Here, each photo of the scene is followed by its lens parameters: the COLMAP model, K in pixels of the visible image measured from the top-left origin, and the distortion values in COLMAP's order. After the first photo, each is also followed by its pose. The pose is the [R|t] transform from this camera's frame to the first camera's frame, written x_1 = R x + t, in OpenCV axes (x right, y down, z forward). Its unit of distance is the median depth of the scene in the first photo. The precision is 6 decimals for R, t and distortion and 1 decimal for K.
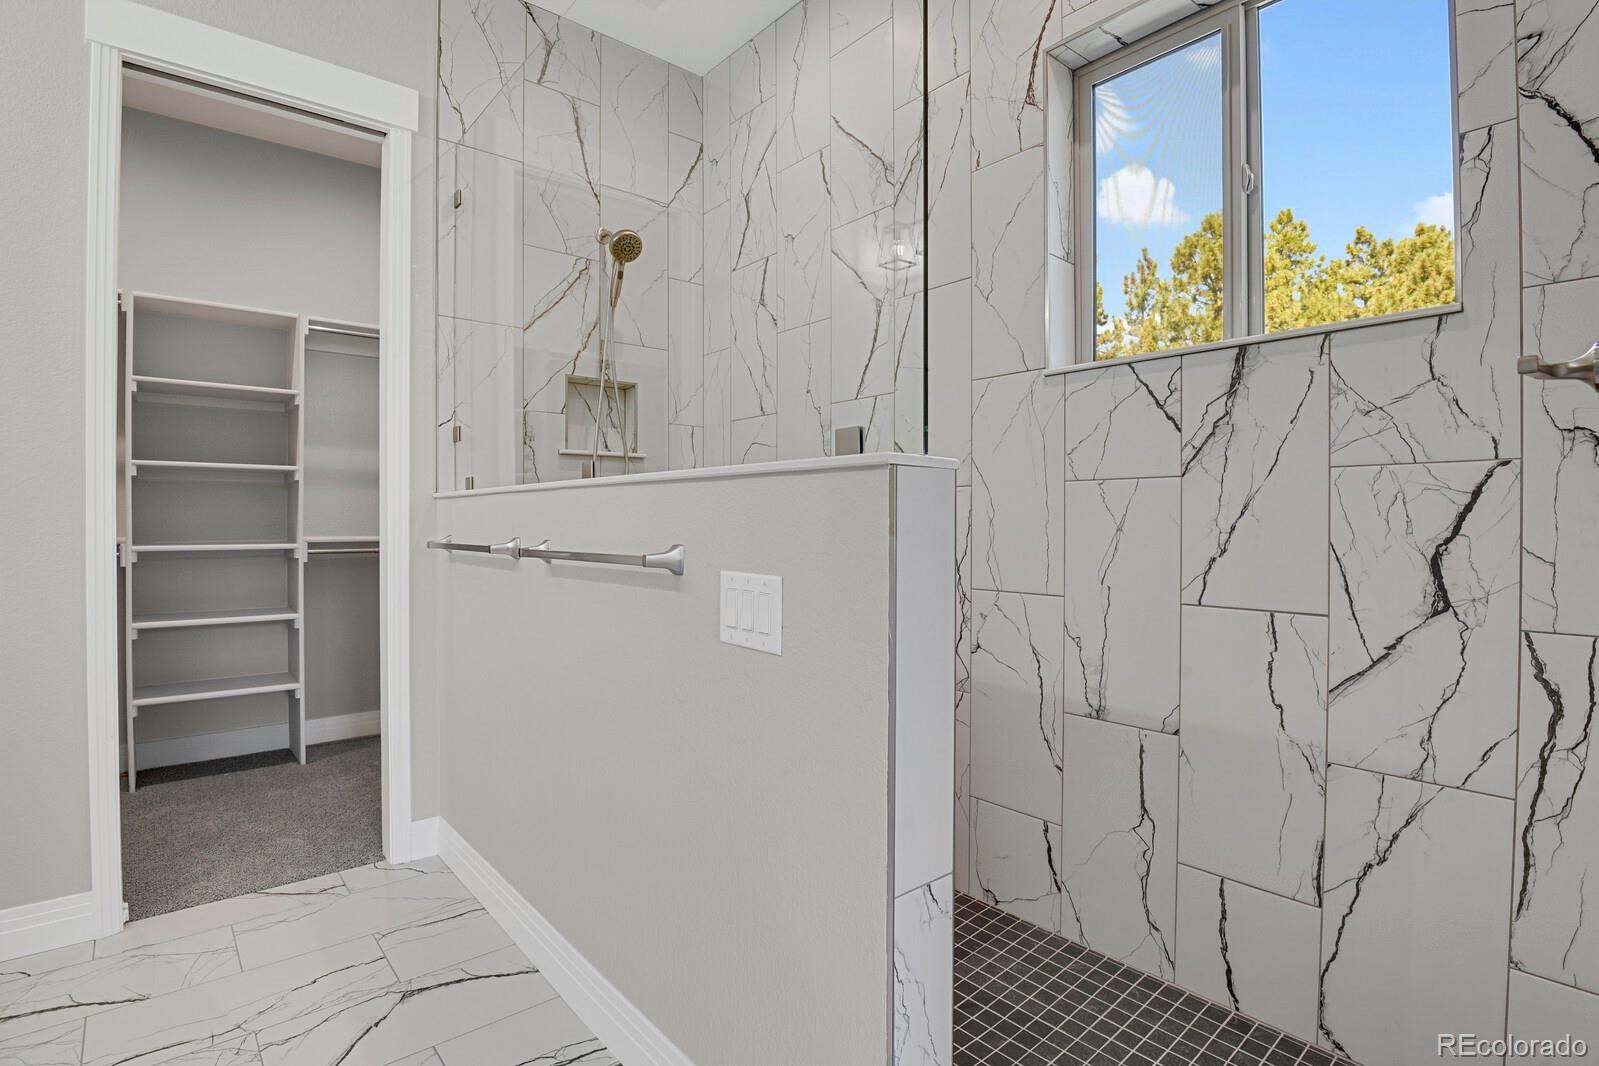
lens RADIAL K [[781.4, 0, 809.3], [0, 781.4, 528.4], [0, 0, 1]] dist [-0.022305, -0.003828]
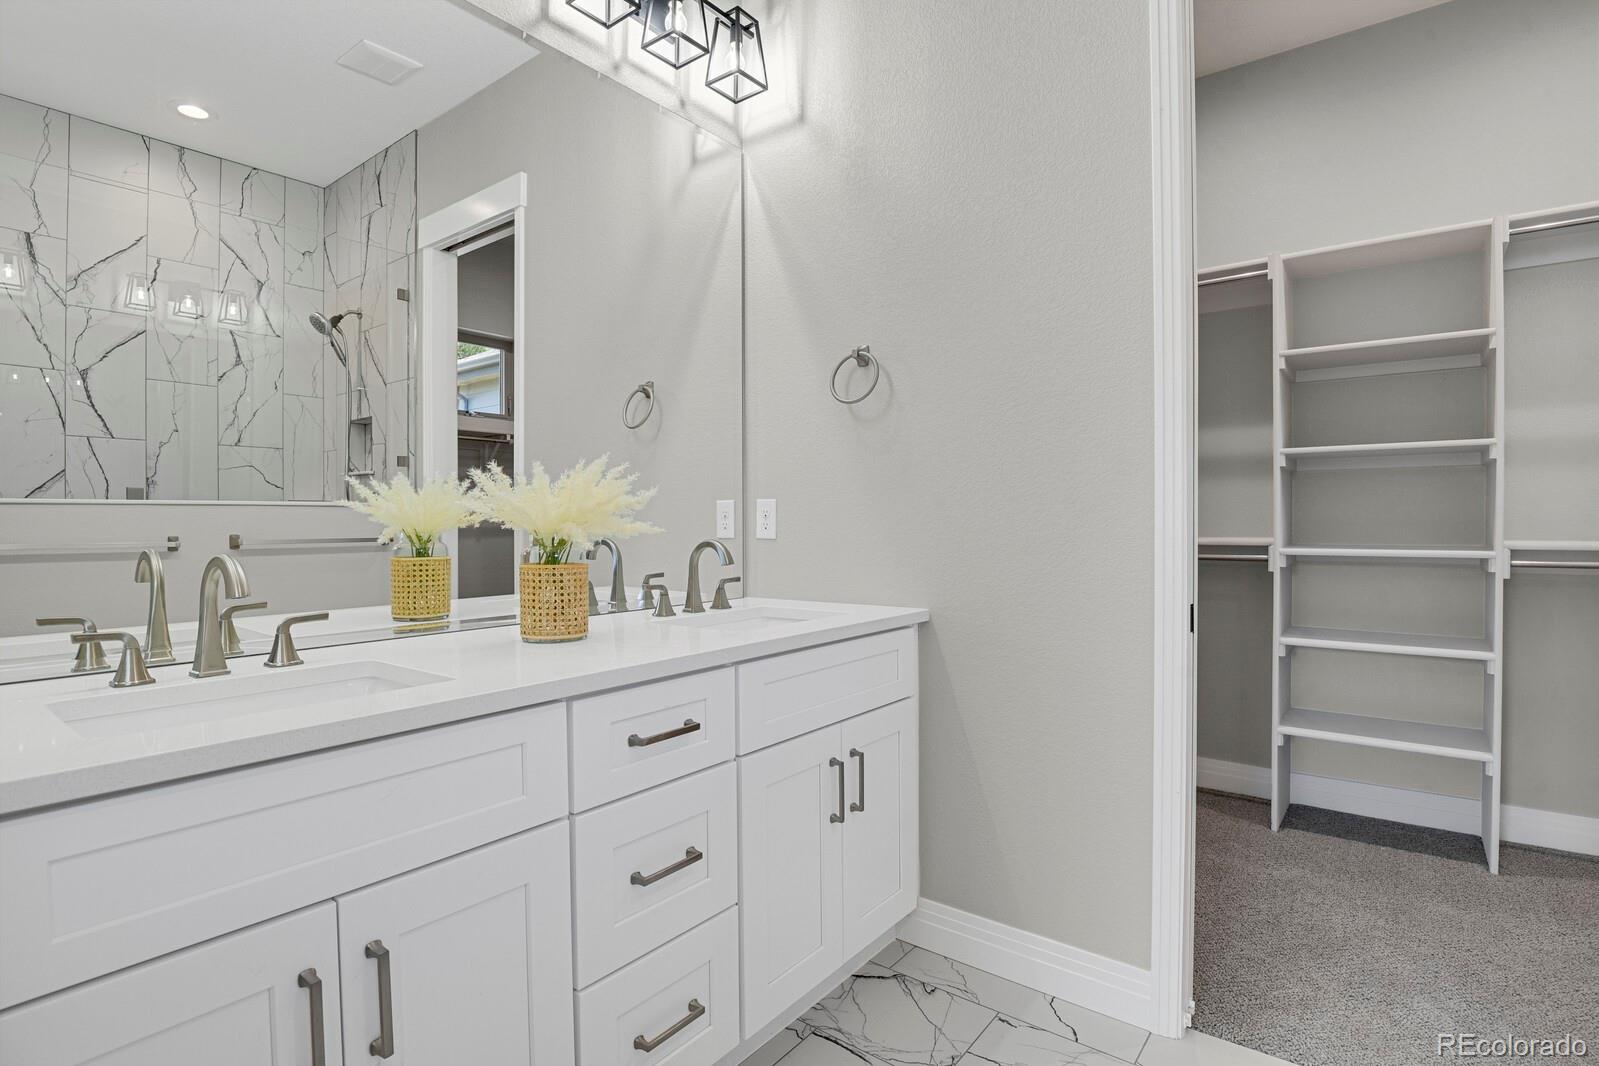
lens RADIAL K [[781.4, 0, 809.3], [0, 781.4, 528.4], [0, 0, 1]] dist [-0.022305, -0.003828]
pose [[0.201106, 0.004748, -0.979558, -0.118873], [-0.004242, 0.999983, 0.003976, -0.000515], [0.979560, 0.003356, 0.201123, 0.269042]]
